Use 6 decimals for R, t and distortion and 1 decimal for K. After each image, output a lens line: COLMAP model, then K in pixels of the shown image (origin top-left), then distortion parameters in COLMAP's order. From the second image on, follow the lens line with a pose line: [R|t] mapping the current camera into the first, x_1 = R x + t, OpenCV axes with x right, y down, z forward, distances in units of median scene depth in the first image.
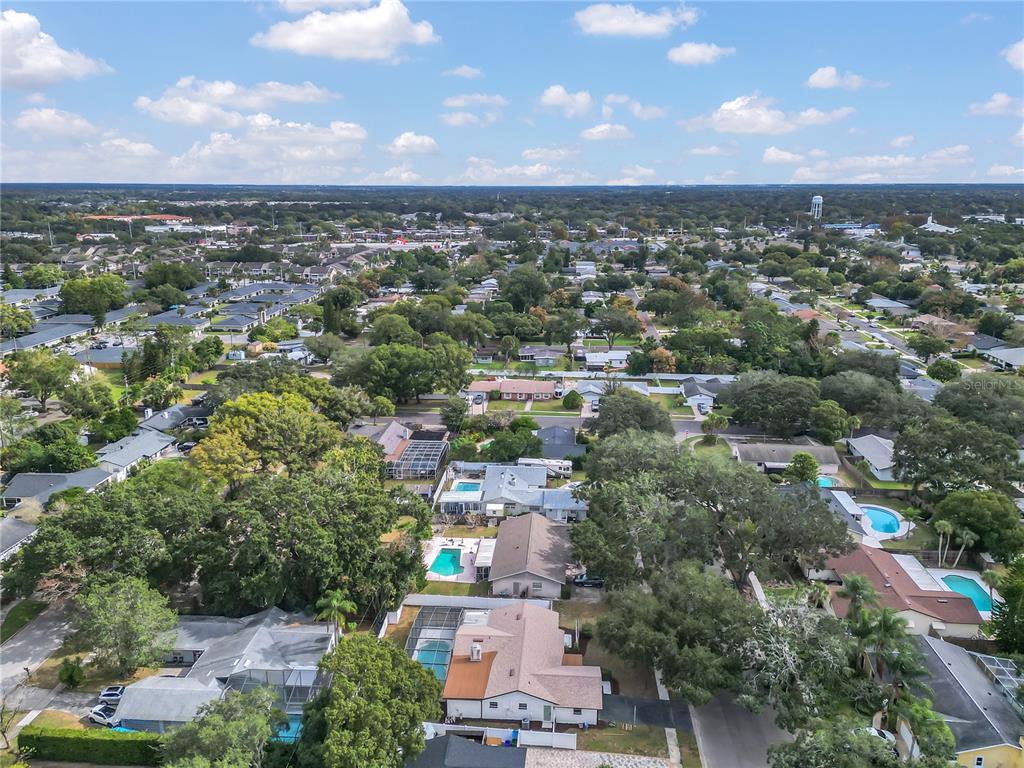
lens RADIAL K [[748.1, 0, 512.0], [0, 748.1, 384.0], [0, 0, 1]] dist [0.113082, -0.142044]
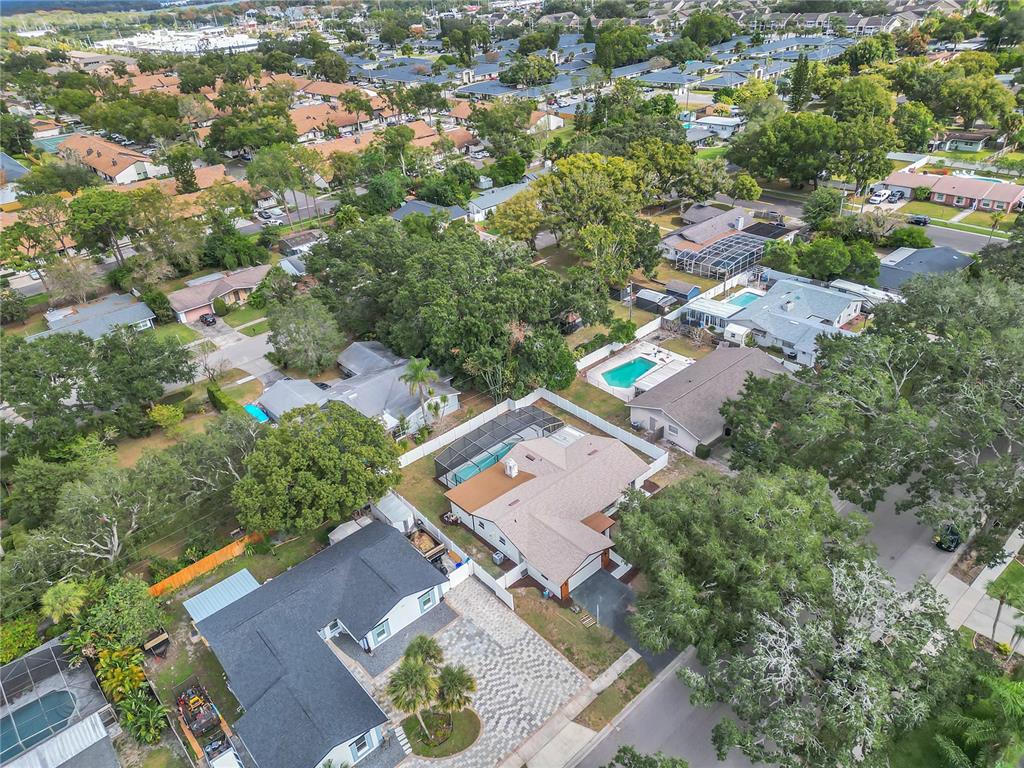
lens RADIAL K [[705.2, 0, 507.6], [0, 705.2, 381.6], [0, 0, 1]] dist [0.079274, -0.073507]
pose [[0.720346, 0.309205, -0.620881, 0.217013], [-0.106164, 0.933742, 0.341841, -0.014087], [0.685442, -0.180329, 0.705444, 0.209614]]
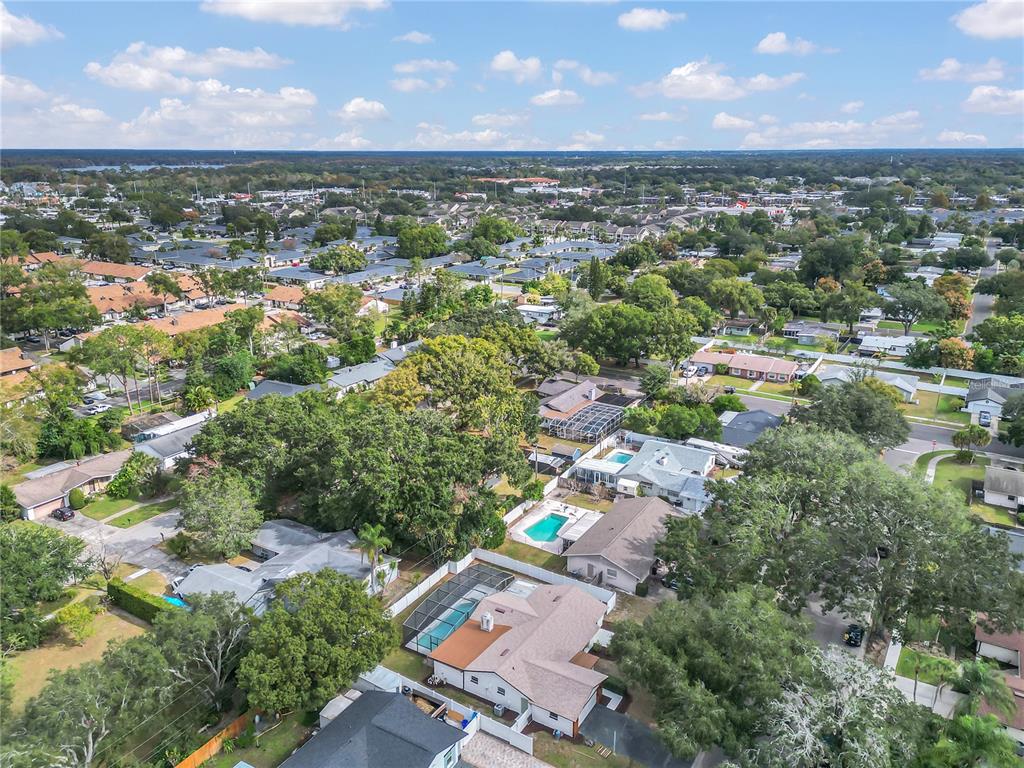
lens RADIAL K [[748.1, 0, 512.0], [0, 748.1, 384.0], [0, 0, 1]] dist [0.113082, -0.142044]
pose [[0.894364, 0.132546, -0.427253, 0.167593], [-0.113782, 0.991087, 0.069285, -0.001821], [0.432628, -0.013352, 0.901474, 0.088348]]
